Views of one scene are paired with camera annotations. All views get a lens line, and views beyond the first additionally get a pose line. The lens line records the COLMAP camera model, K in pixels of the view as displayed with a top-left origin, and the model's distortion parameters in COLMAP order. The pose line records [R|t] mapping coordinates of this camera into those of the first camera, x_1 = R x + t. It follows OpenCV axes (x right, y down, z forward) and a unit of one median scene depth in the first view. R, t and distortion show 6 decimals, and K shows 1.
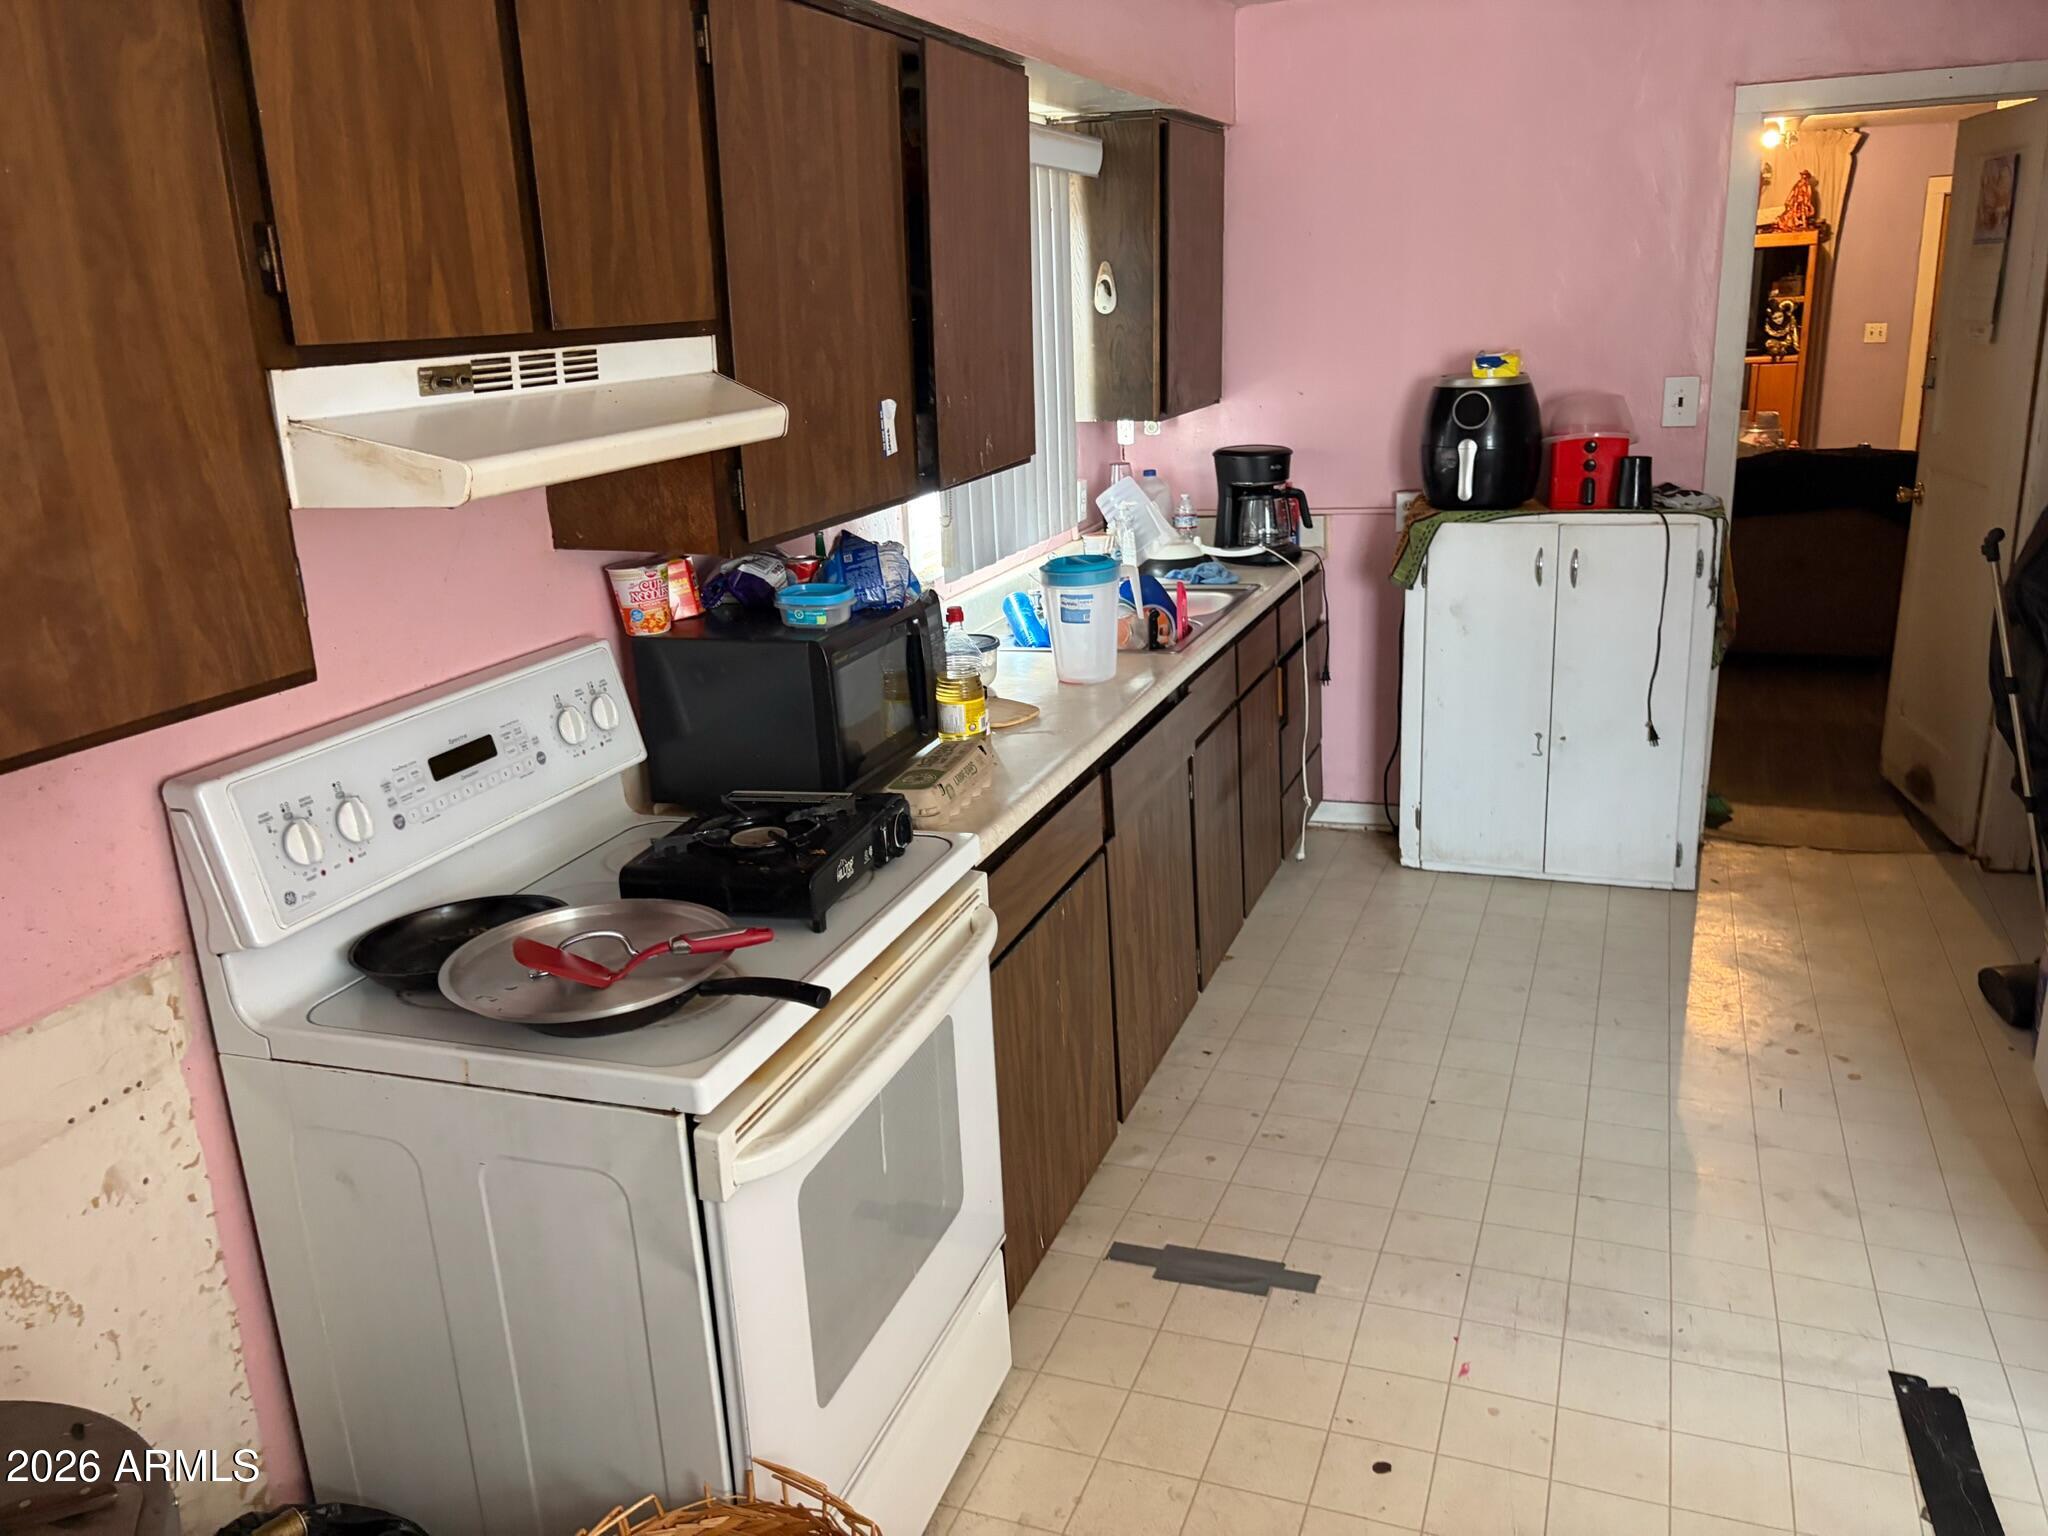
lens RADIAL K [[1559.9, 0, 1020.8], [0, 1559.9, 766.8], [0, 0, 1]] dist [0.011004, -0.026575]
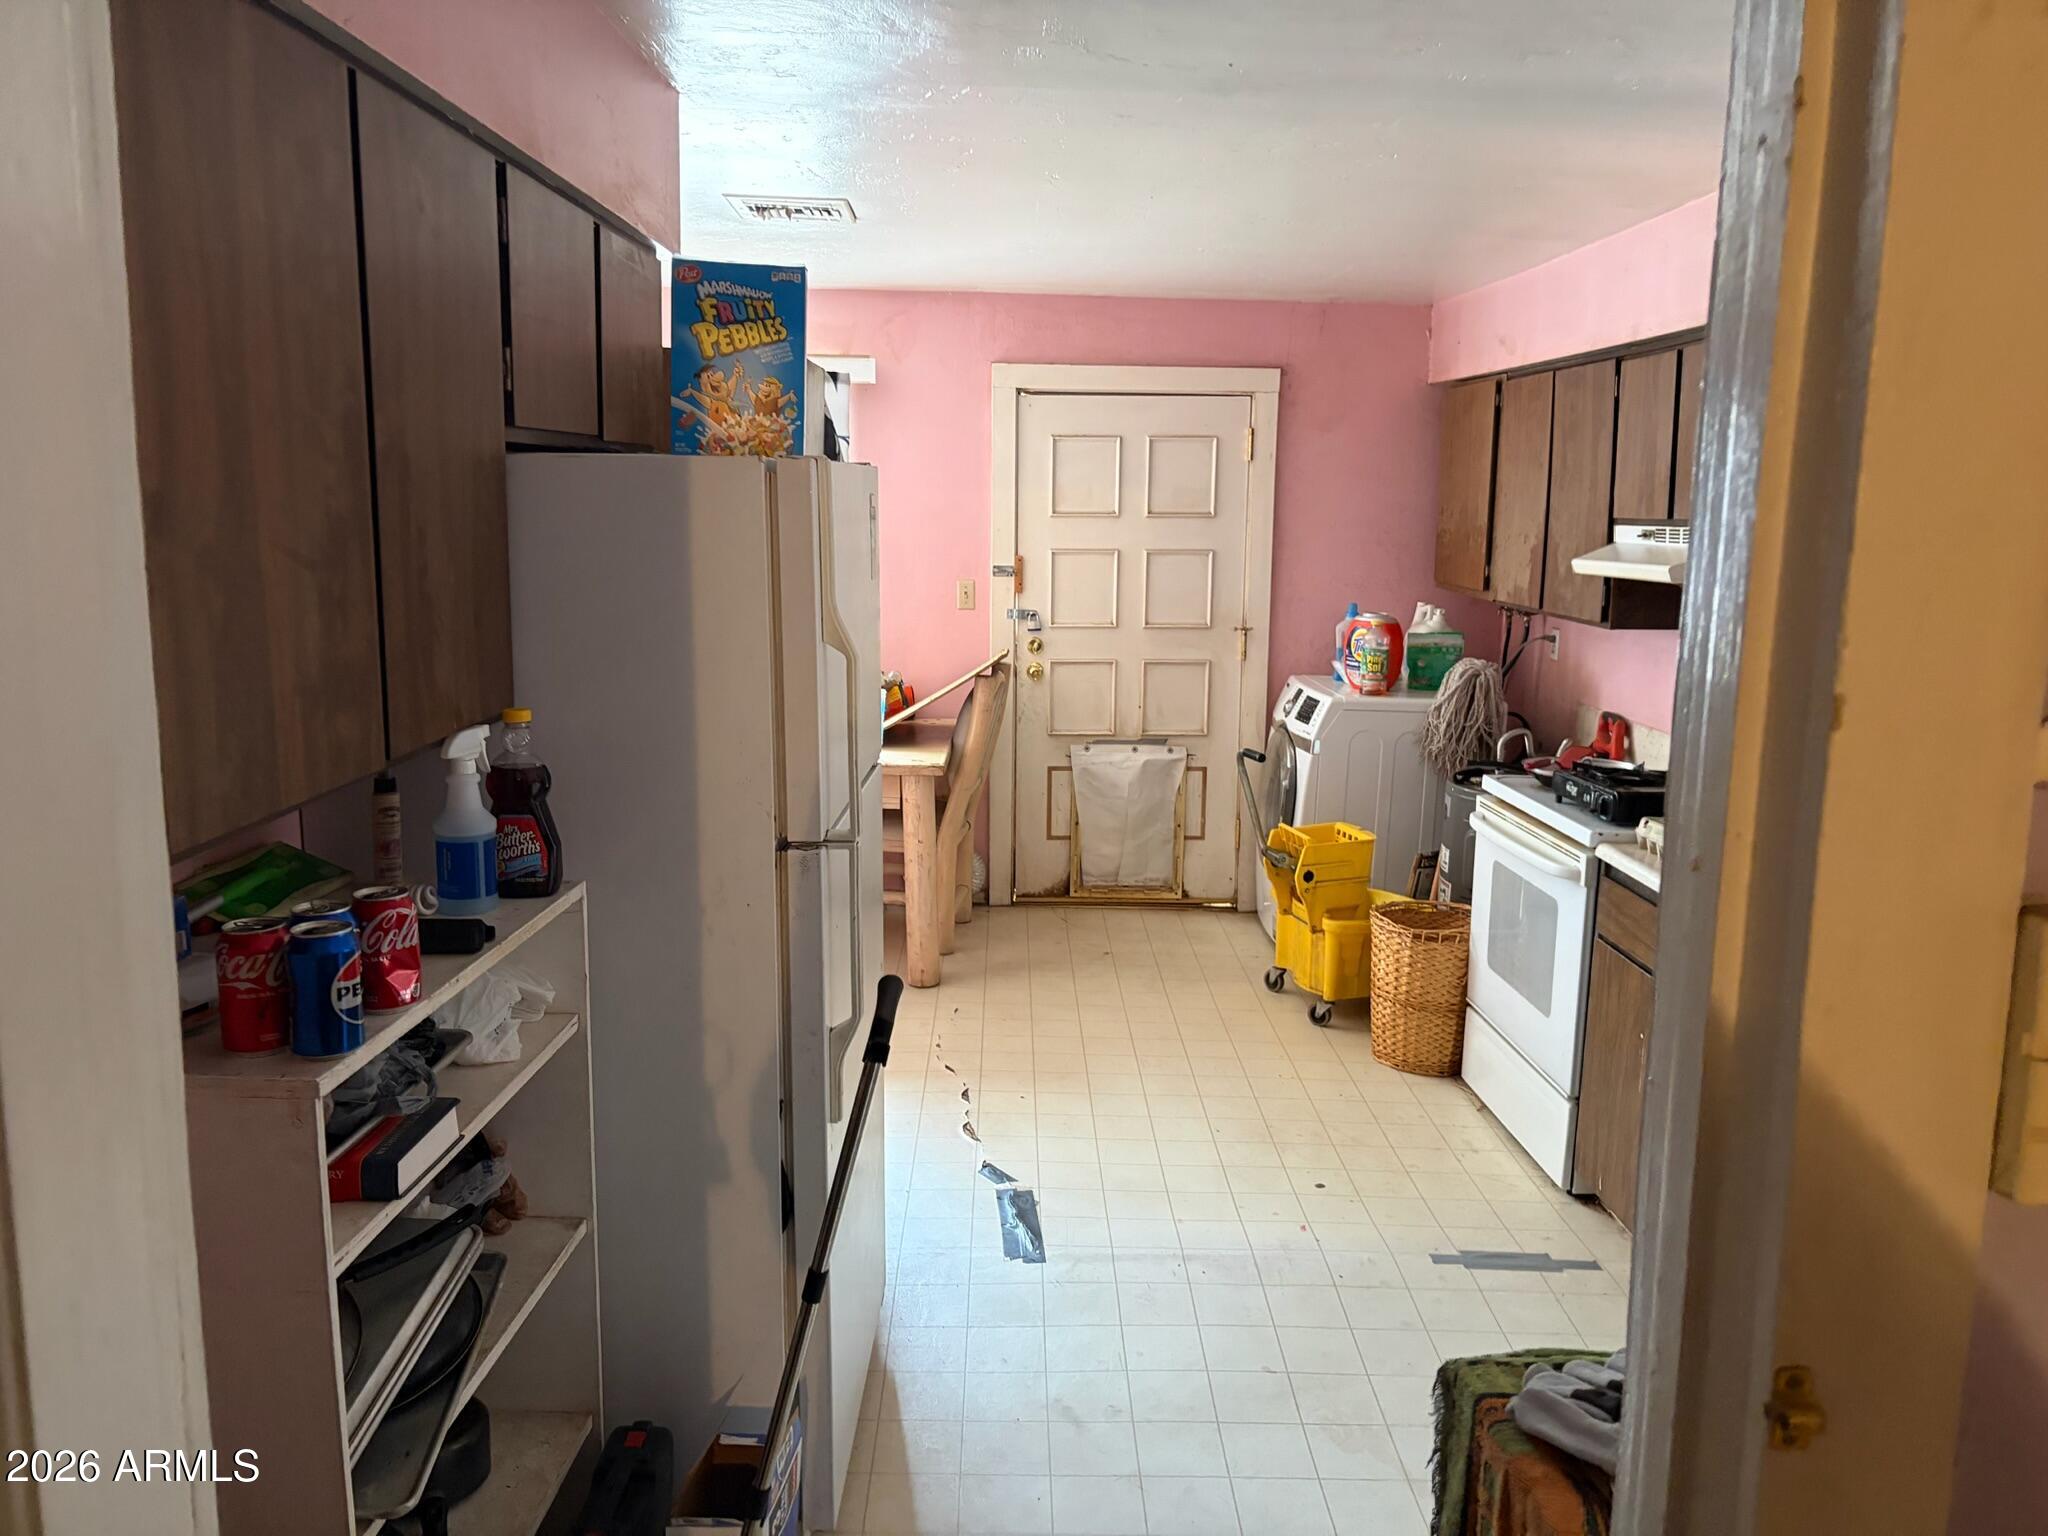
lens RADIAL K [[1559.9, 0, 1022.7], [0, 1559.9, 762.0], [0, 0, 1]] dist [0.011004, -0.026575]
pose [[-0.923517, 0.107308, -0.368240, 1.447678], [-0.073565, 0.892687, 0.444632, -0.916924], [0.376436, 0.437715, -0.816518, 2.691866]]
